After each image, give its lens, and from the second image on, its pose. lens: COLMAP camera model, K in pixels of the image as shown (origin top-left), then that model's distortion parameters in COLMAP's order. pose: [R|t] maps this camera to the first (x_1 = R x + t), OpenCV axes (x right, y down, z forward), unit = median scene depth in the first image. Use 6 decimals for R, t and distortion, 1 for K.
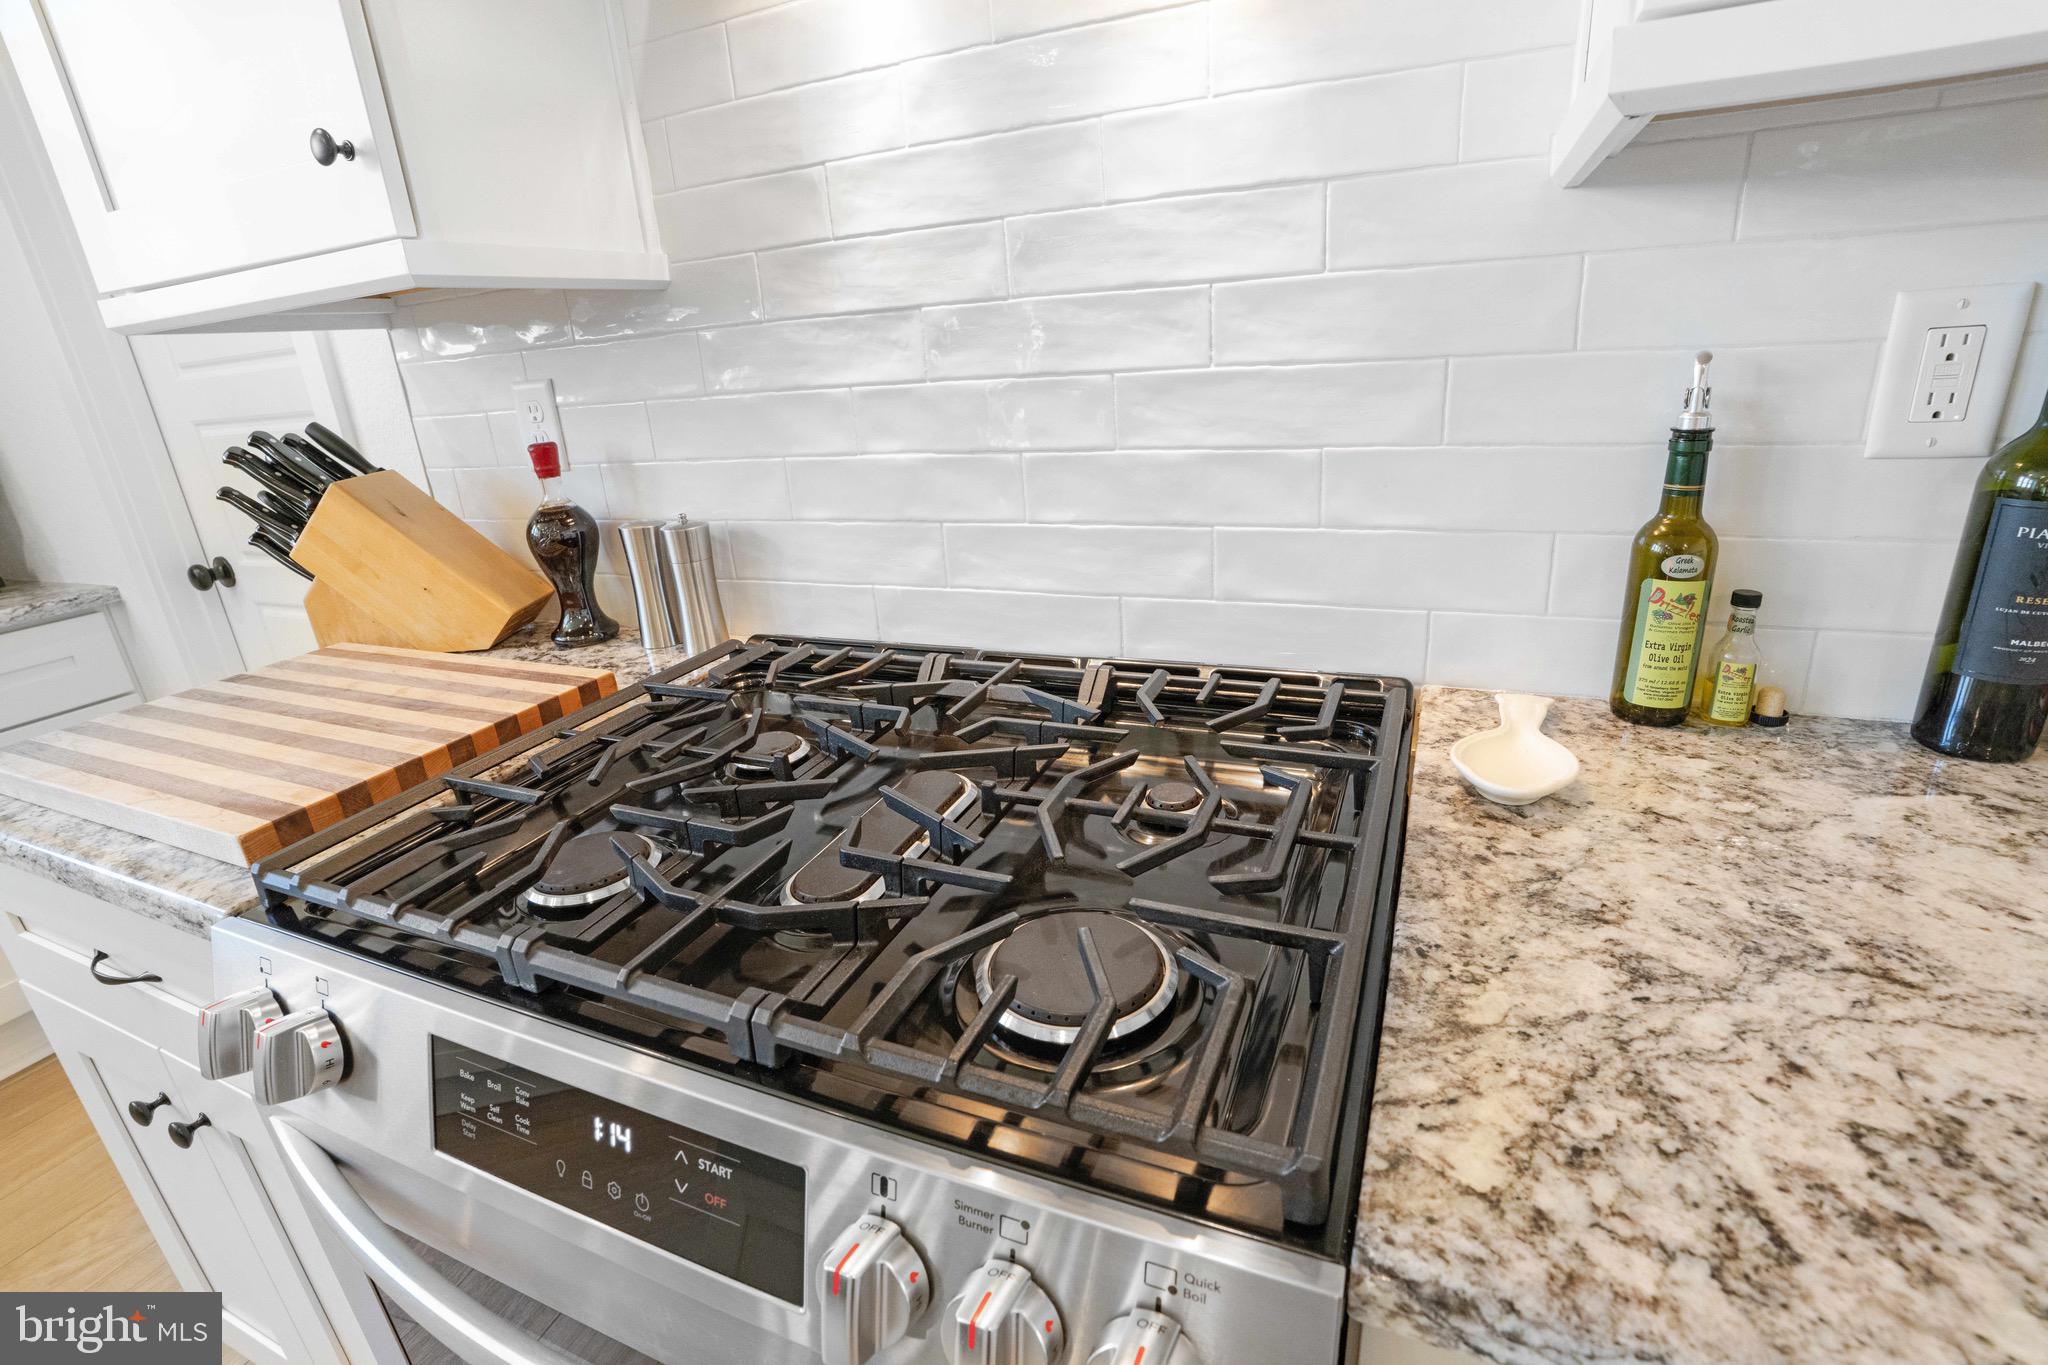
lens RADIAL K [[971.4, 0, 1004.7], [0, 971.4, 697.3], [0, 0, 1]] dist [-0.051812, 0.011325]
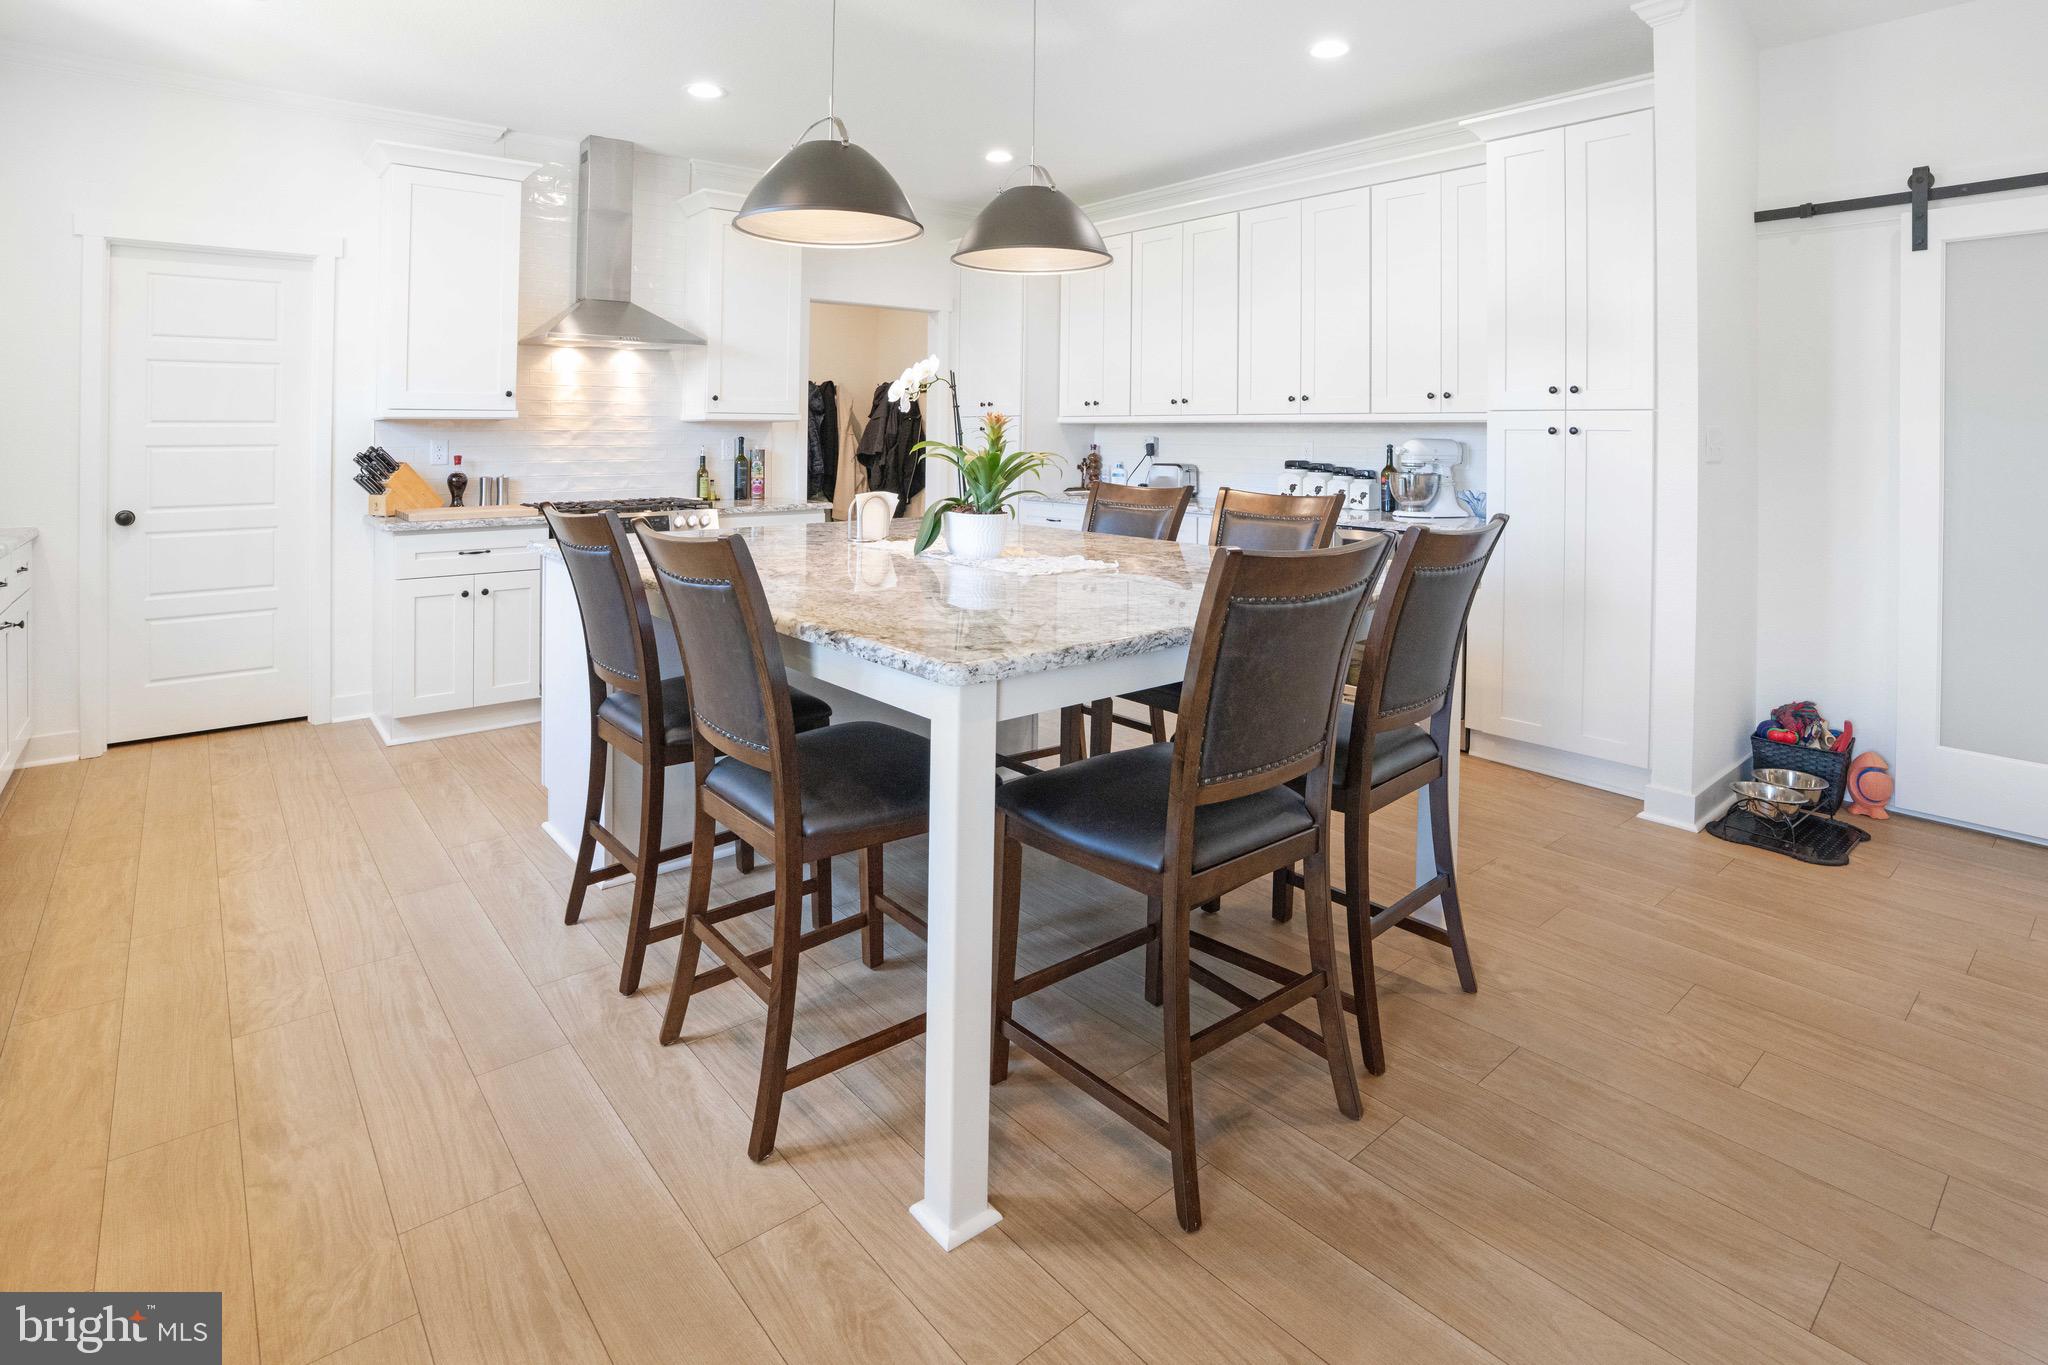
lens RADIAL K [[971.4, 0, 984.3], [0, 971.4, 456.2], [0, 0, 1]] dist [-0.051812, 0.011325]
pose [[0.445909, 0.045269, 0.893933, -3.472358], [0.278419, 0.942160, -0.186592, 1.195469], [-0.850675, 0.332091, 0.407514, -2.696469]]
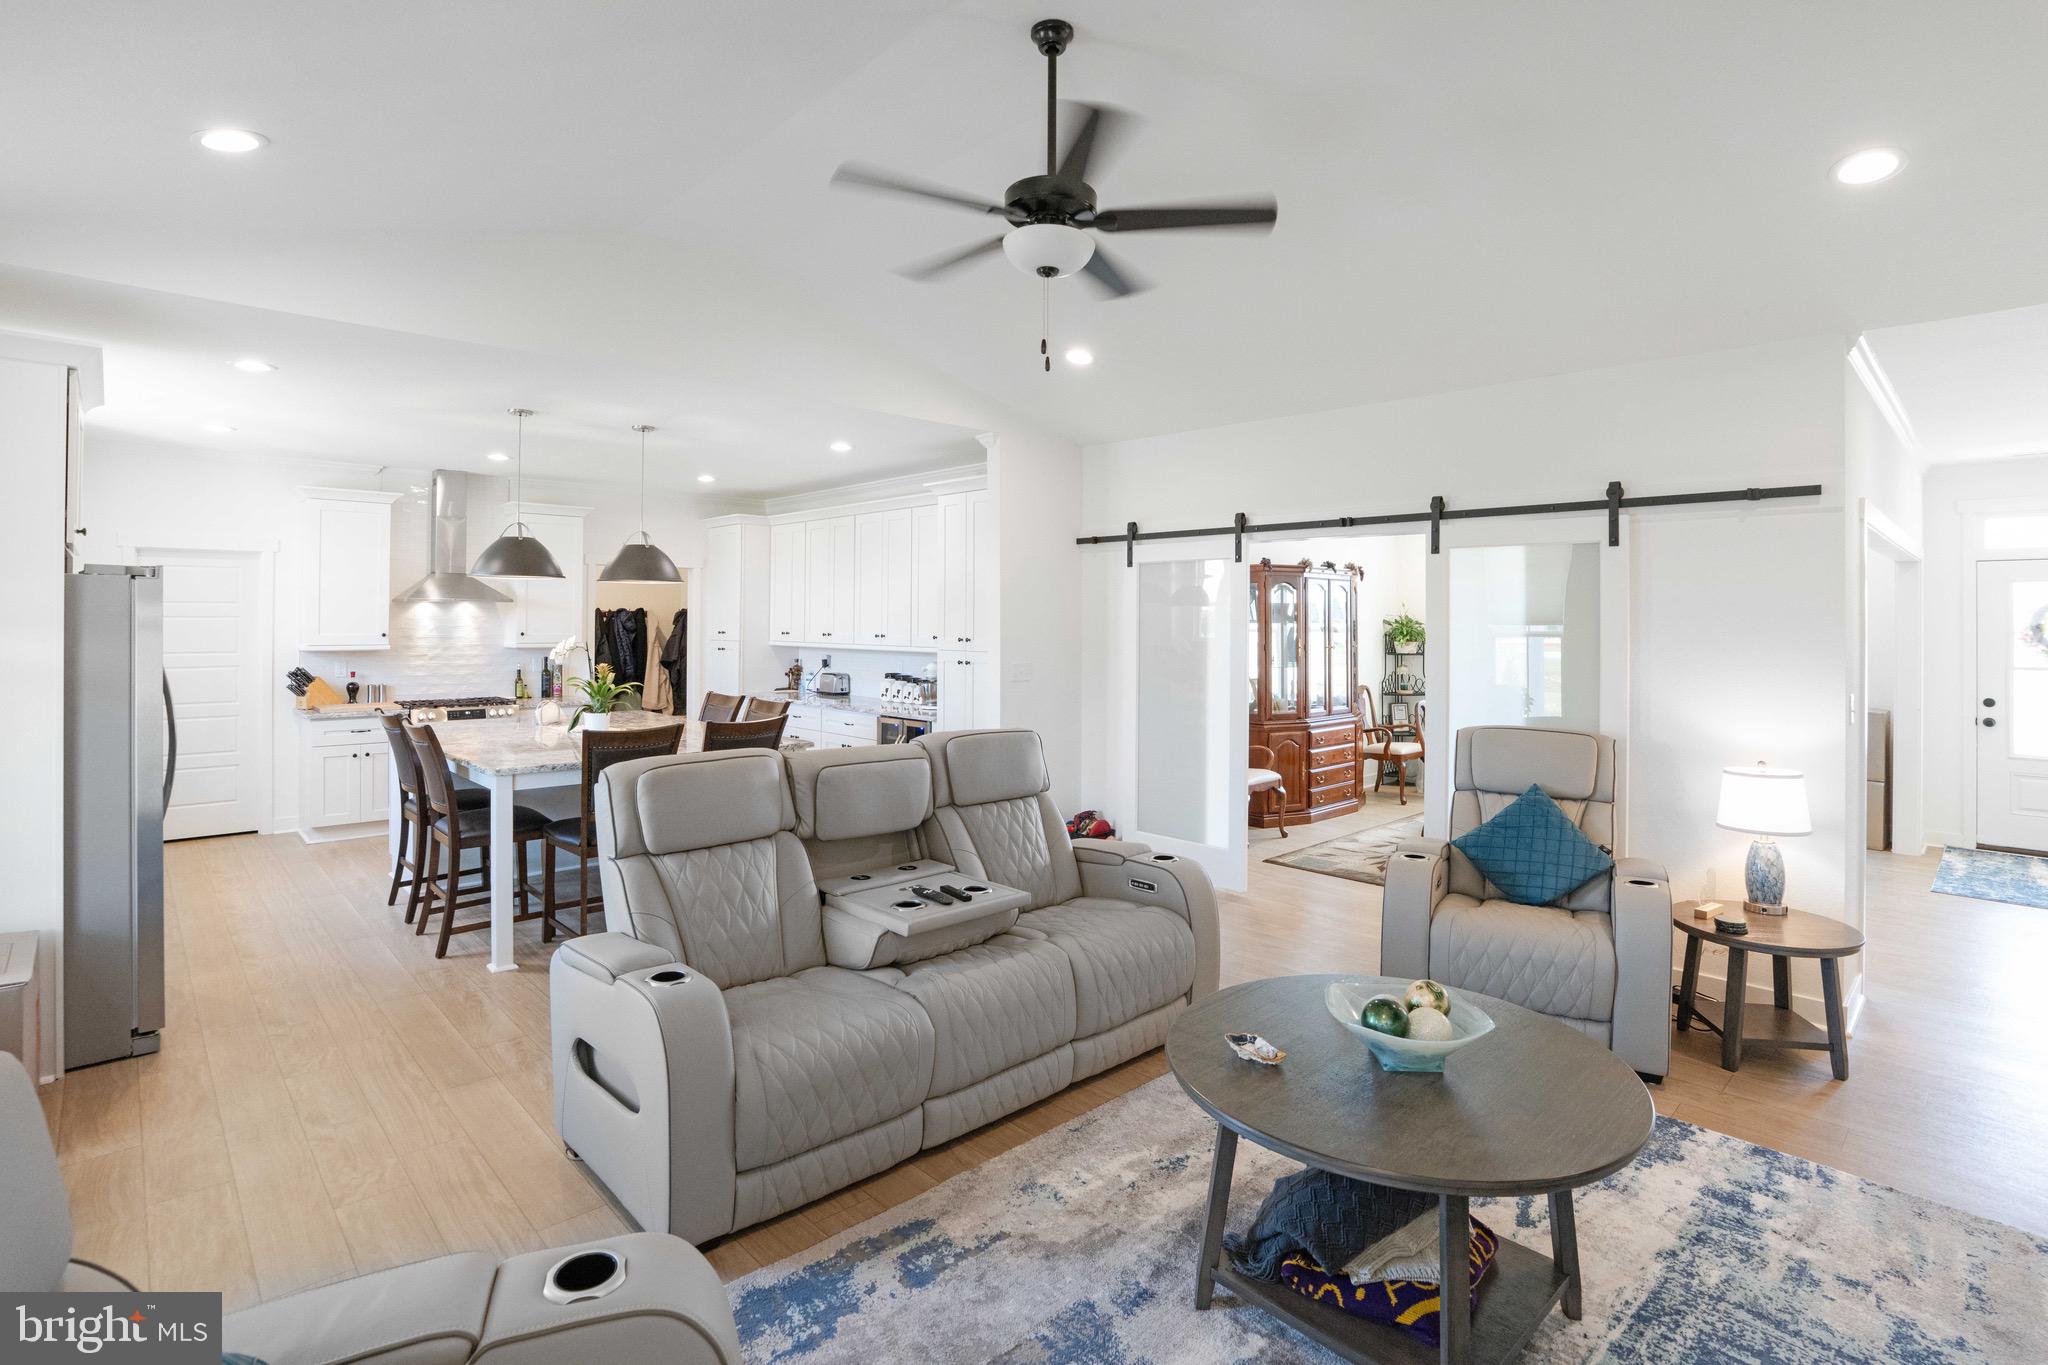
lens RADIAL K [[971.4, 0, 970.8], [0, 971.4, 612.9], [0, 0, 1]] dist [-0.051812, 0.011325]
pose [[0.408936, 0.072974, 0.909641, -5.218612], [0.288147, 0.935476, -0.204585, 2.062819], [-0.865877, 0.345773, 0.361523, -5.553187]]
